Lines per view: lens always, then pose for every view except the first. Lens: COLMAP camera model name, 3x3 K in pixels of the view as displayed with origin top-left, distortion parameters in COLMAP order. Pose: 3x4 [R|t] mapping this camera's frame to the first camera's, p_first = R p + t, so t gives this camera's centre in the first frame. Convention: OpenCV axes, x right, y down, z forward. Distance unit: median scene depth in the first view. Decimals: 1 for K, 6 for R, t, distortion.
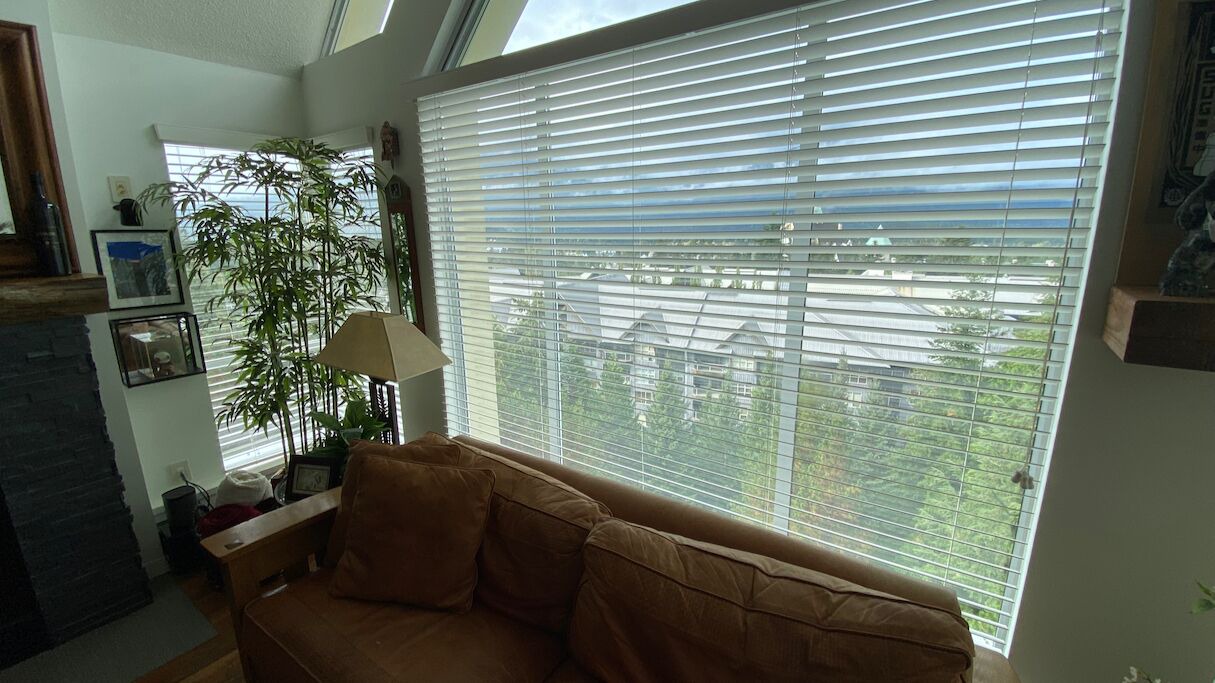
lens RADIAL K [[511.6, 0, 607.5], [0, 511.6, 341.5], [0, 0, 1]] dist [0.018334, -0.000196]
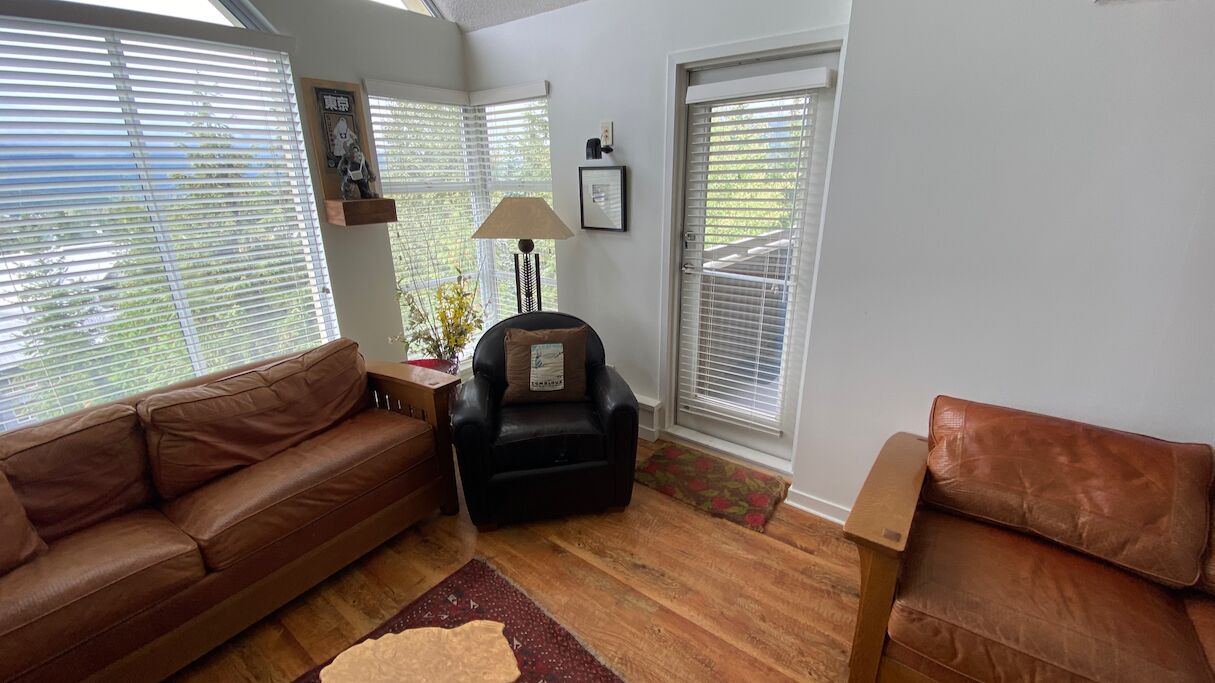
lens RADIAL K [[511.6, 0, 607.5], [0, 511.6, 341.5], [0, 0, 1]] dist [0.018334, -0.000196]
pose [[0.057938, -0.301486, 0.951709, -1.474810], [0.224680, 0.932791, 0.281815, 0.131990], [-0.972709, 0.197502, 0.121782, -0.475008]]
